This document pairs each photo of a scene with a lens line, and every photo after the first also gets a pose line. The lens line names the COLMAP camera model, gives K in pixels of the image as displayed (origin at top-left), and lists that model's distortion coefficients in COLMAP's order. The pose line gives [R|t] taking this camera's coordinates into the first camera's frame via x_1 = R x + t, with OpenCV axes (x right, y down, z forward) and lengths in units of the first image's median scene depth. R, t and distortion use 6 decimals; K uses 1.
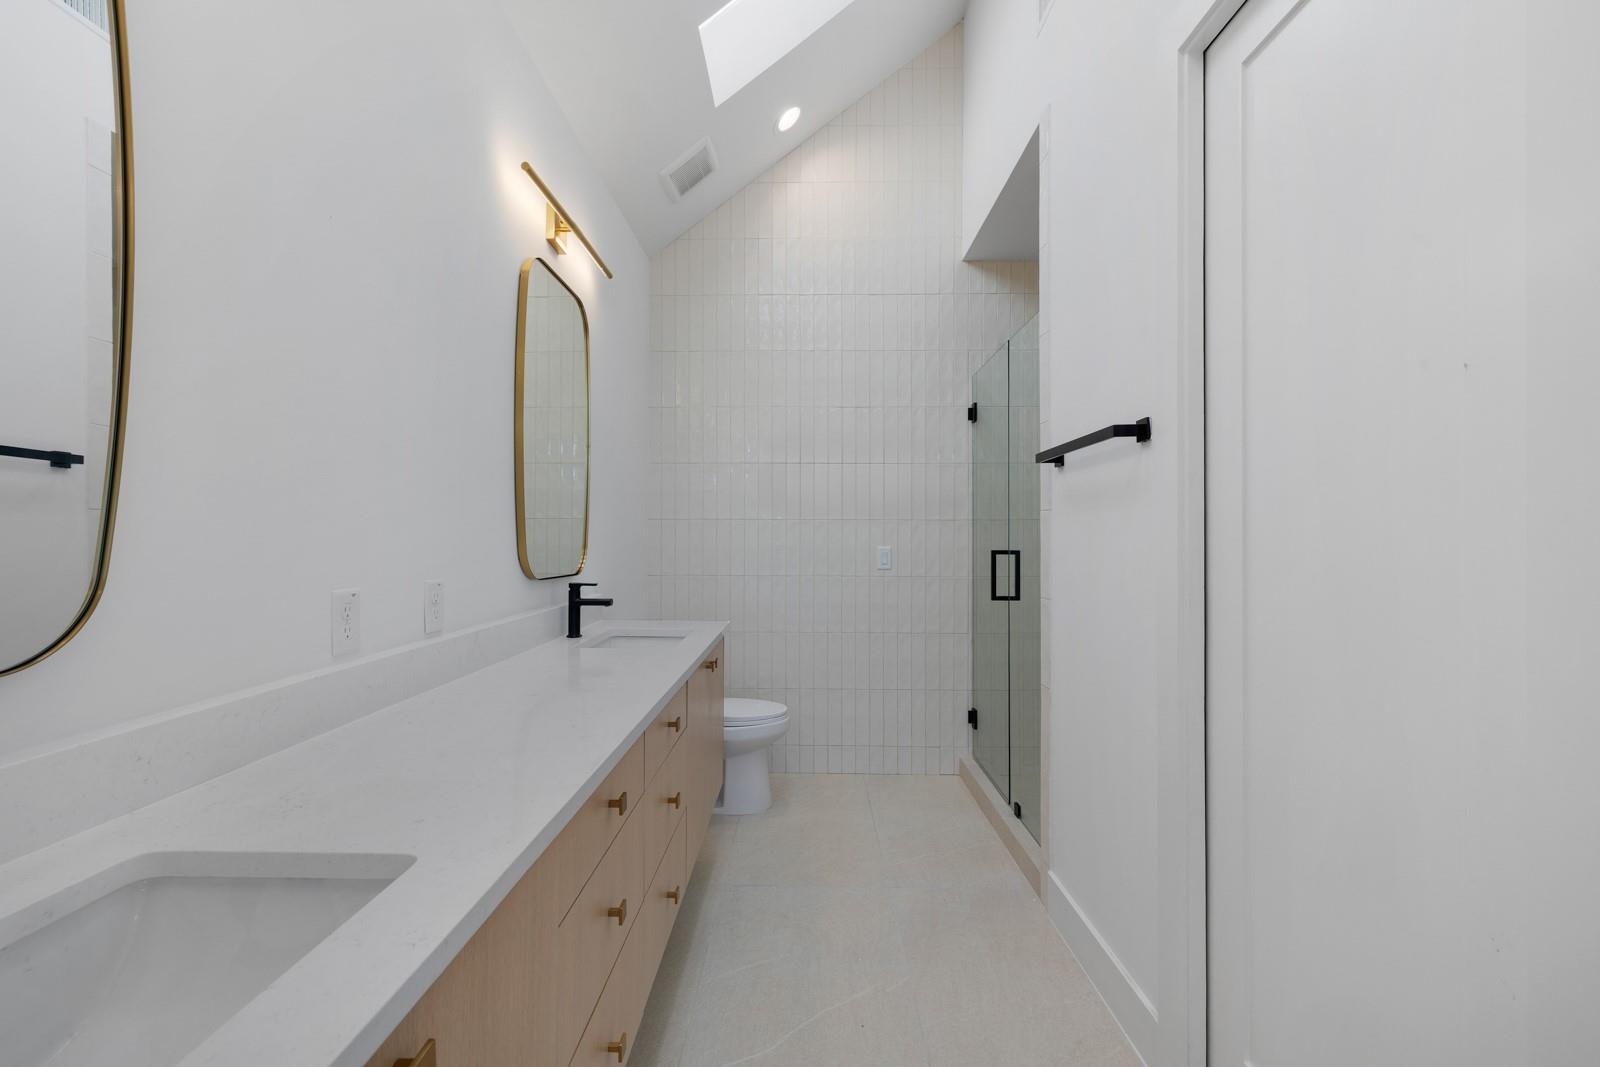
lens RADIAL K [[687.5, 0, 798.8], [0, 687.5, 535.4], [0, 0, 1]] dist [0.002828, -0.000109]
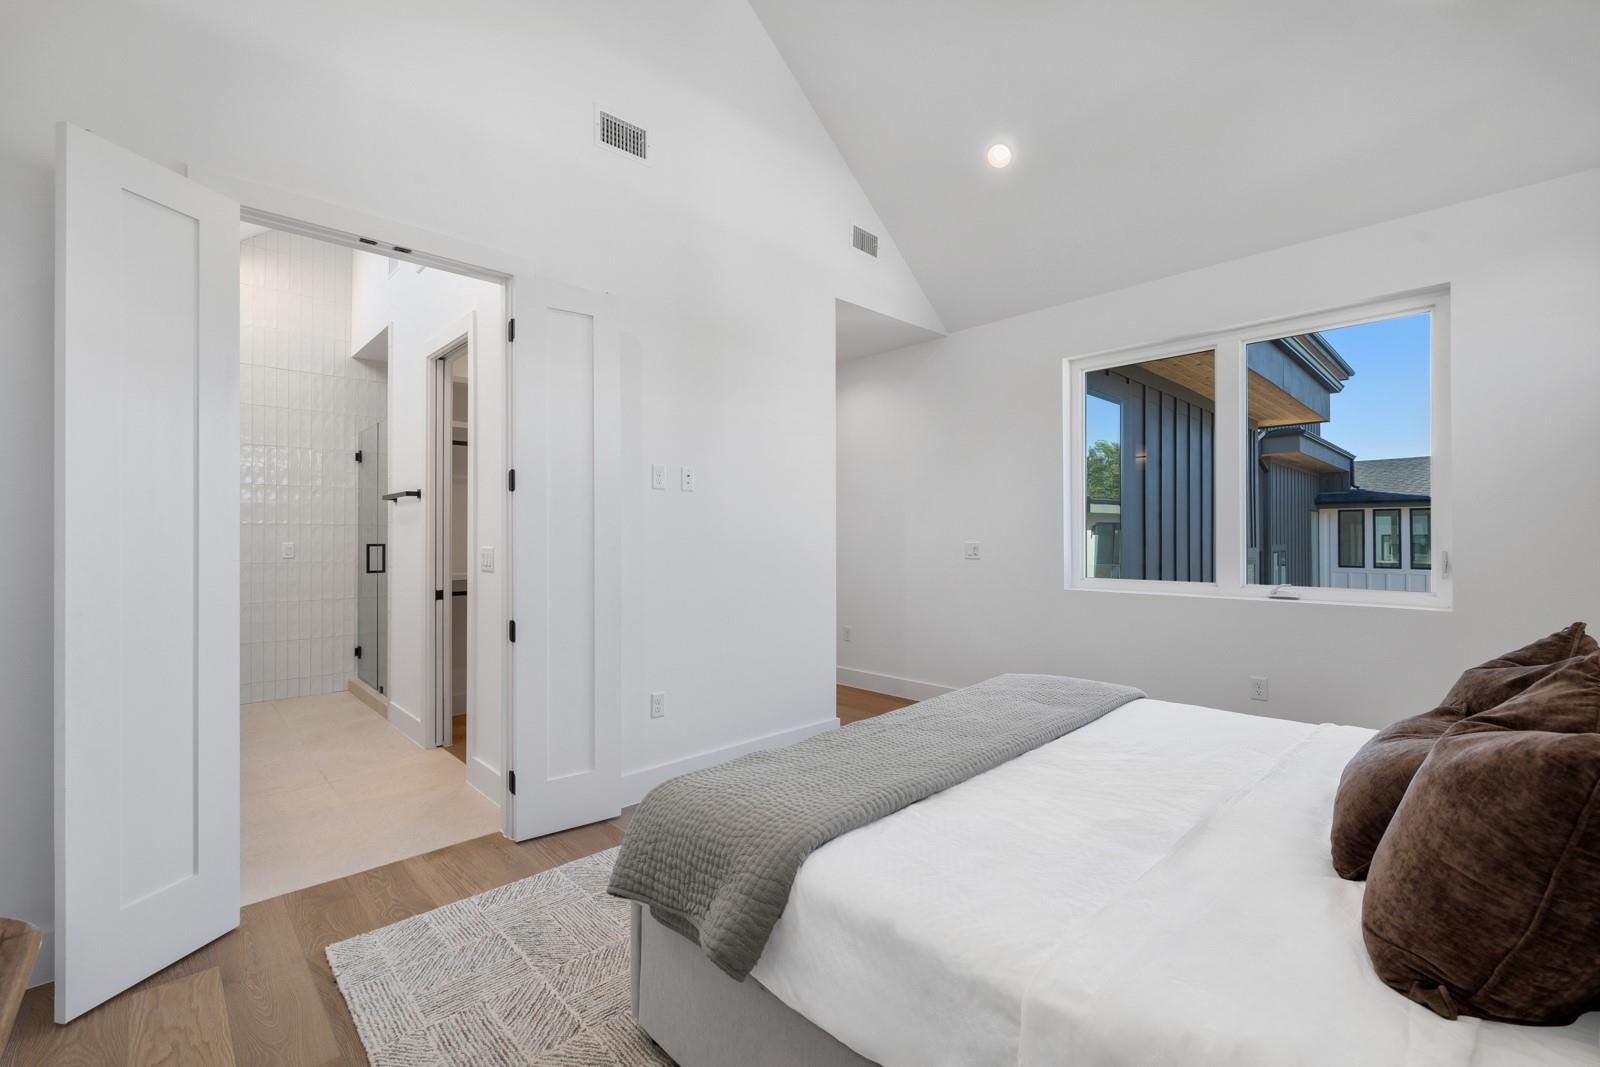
lens RADIAL K [[687.5, 0, 797.7], [0, 687.5, 530.2], [0, 0, 1]] dist [0.002828, -0.000109]
pose [[0.720210, 0.003254, 0.693749, -0.115992], [-0.001302, 0.999994, -0.003339, -0.007373], [-0.693755, 0.001502, 0.720209, -0.835899]]
